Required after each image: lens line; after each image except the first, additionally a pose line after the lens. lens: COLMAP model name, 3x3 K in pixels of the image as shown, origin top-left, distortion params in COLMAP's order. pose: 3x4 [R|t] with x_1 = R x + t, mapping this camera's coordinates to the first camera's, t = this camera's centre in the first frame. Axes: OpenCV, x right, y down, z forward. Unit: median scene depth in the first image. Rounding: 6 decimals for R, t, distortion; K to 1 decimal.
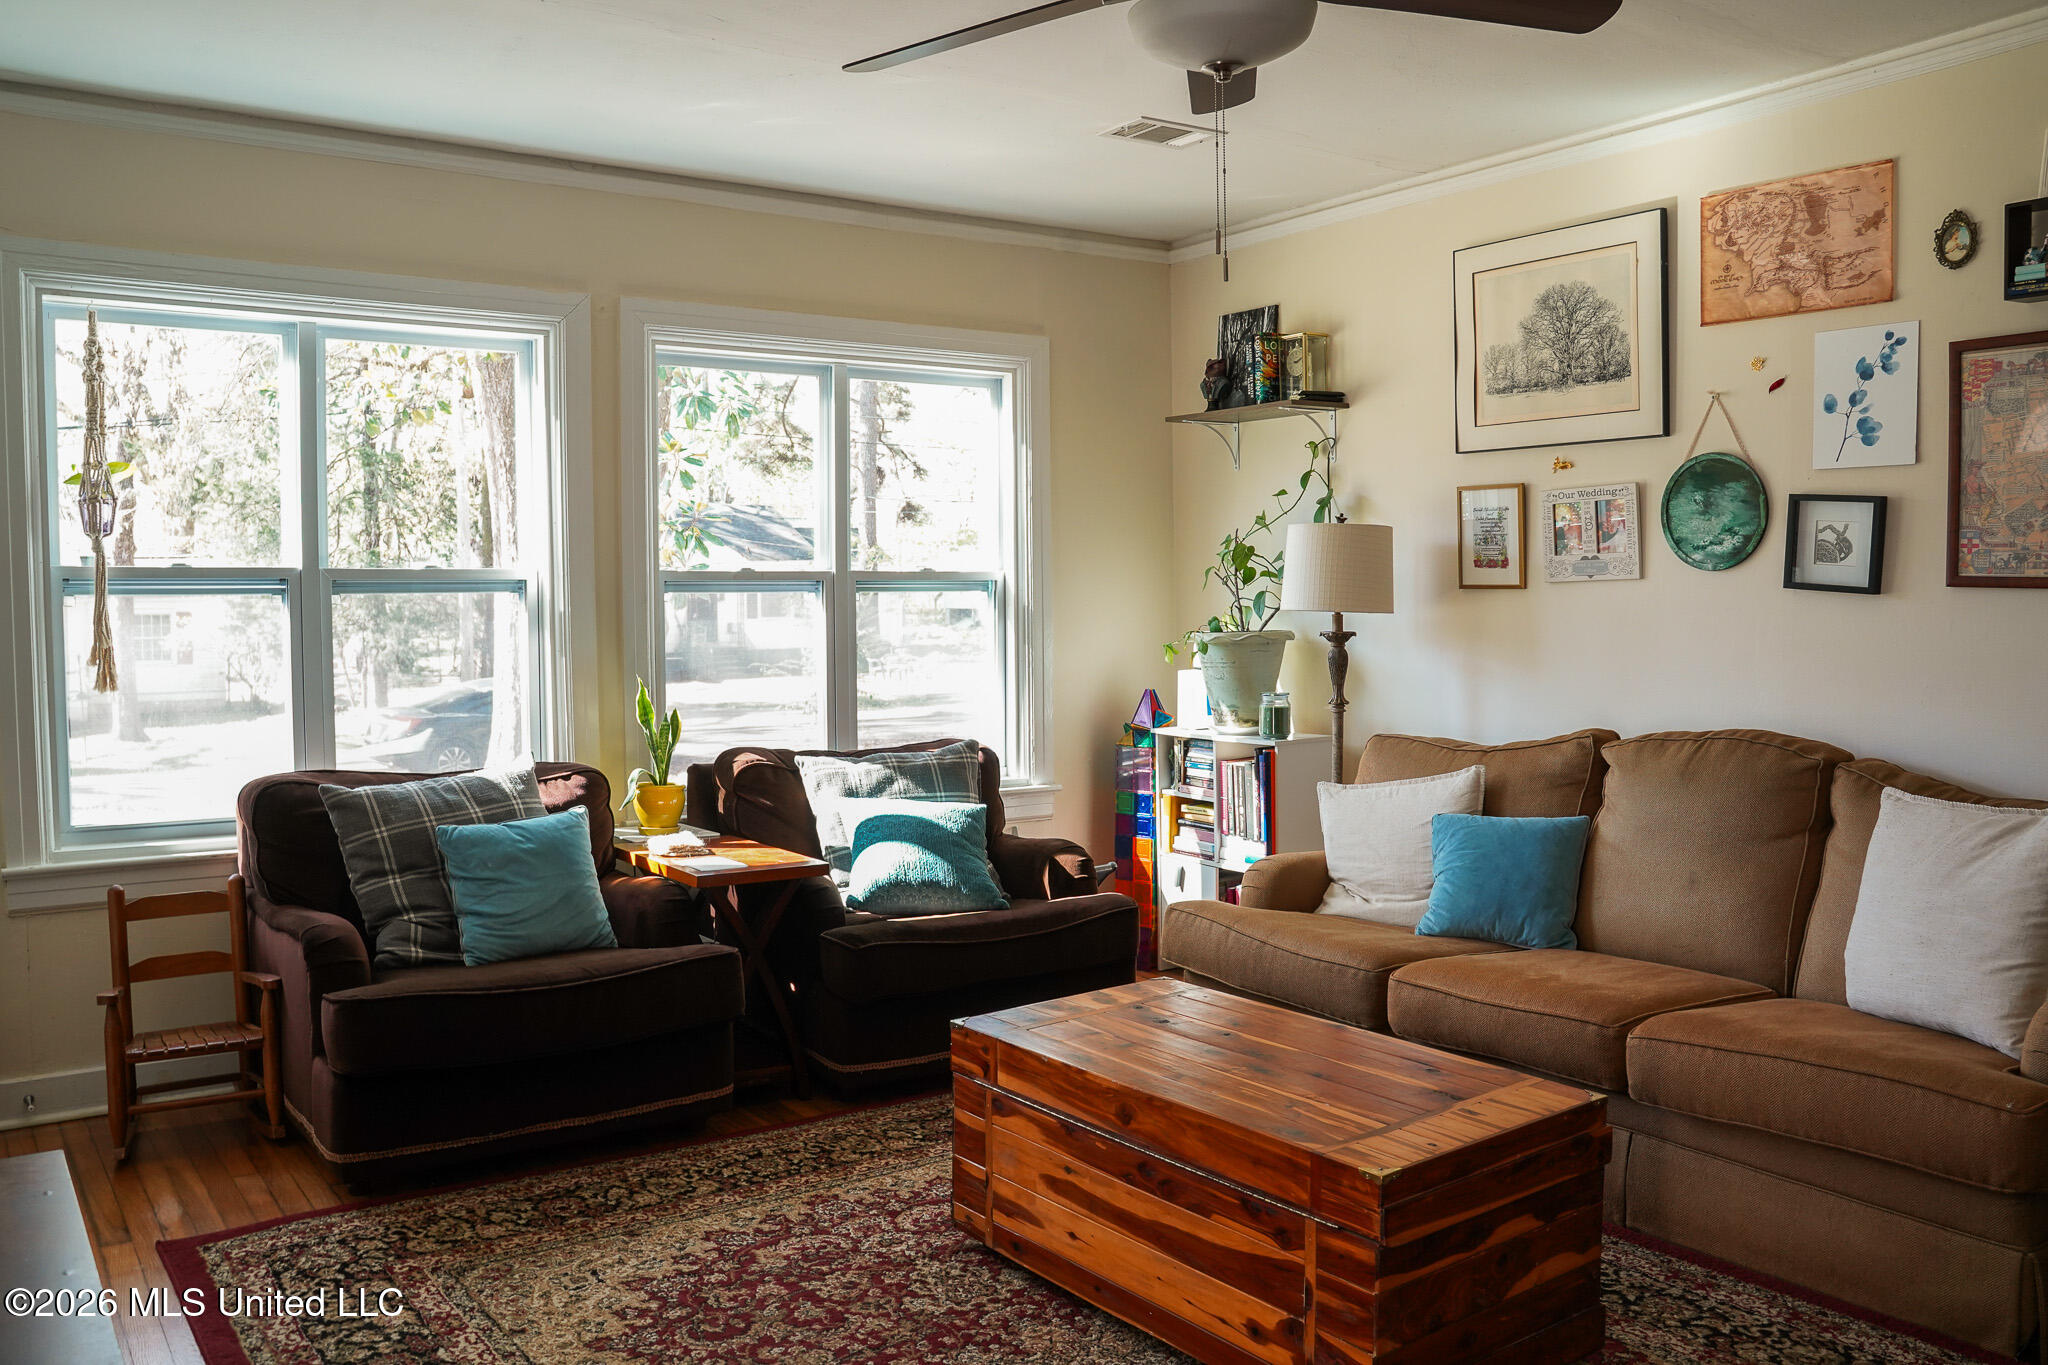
lens RADIAL K [[1739.8, 0, 1024.0], [0, 1739.8, 682.5], [0, 0, 1]] dist [-0.119843, 0.114114]
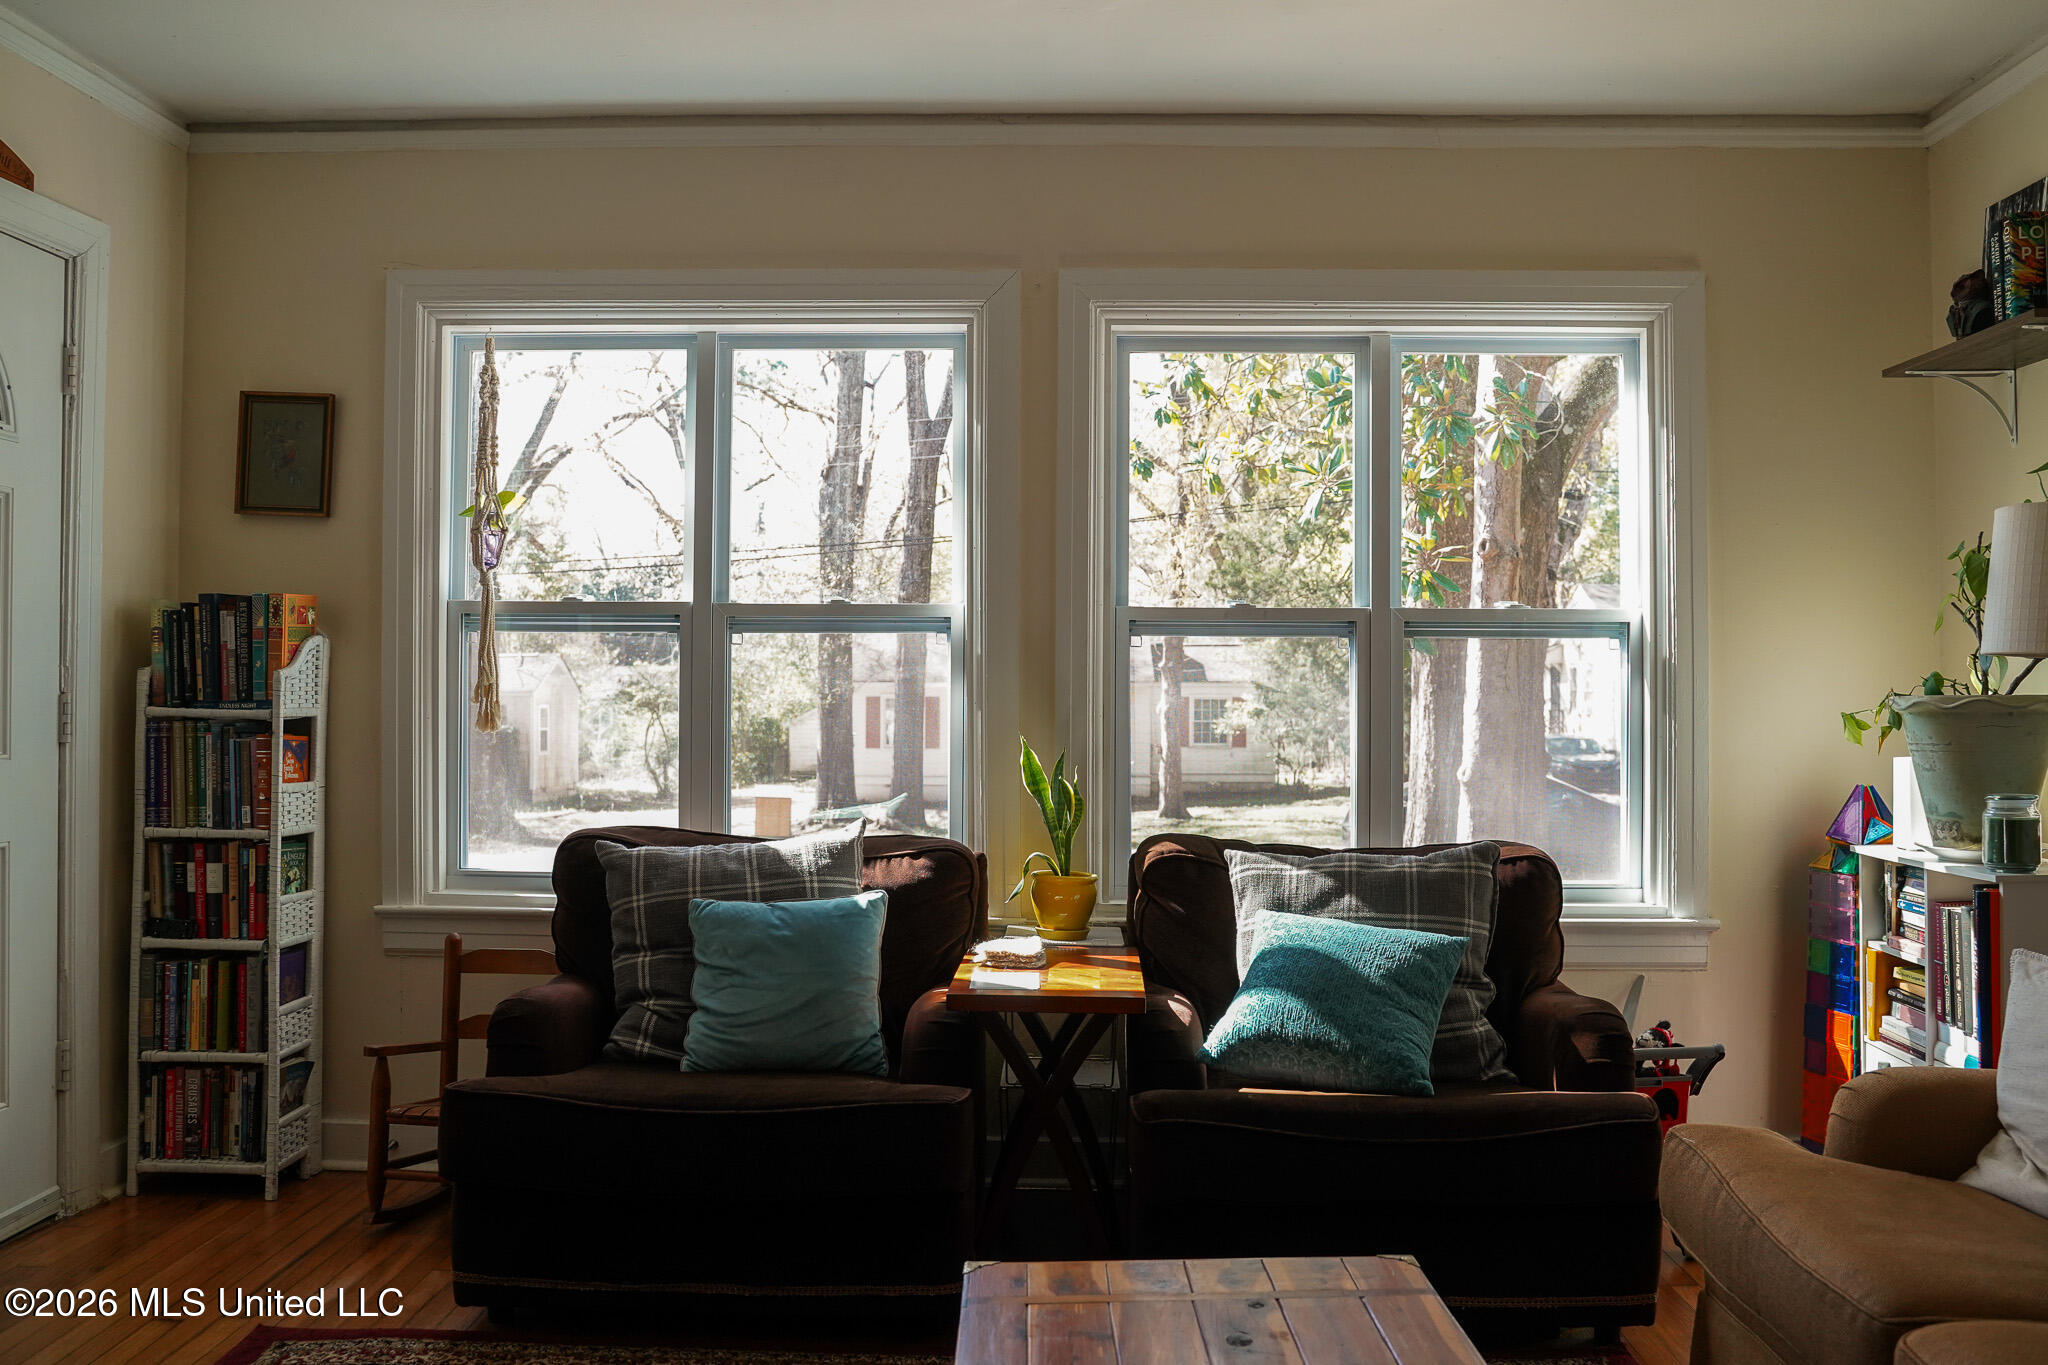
lens RADIAL K [[1739.8, 0, 1024.0], [0, 1739.8, 682.5], [0, 0, 1]] dist [-0.119843, 0.114114]
pose [[0.796257, 0.006494, -0.604924, 0.255681], [-0.041327, 0.998190, -0.043683, 0.007312], [0.603546, 0.059783, 0.795084, 0.362693]]
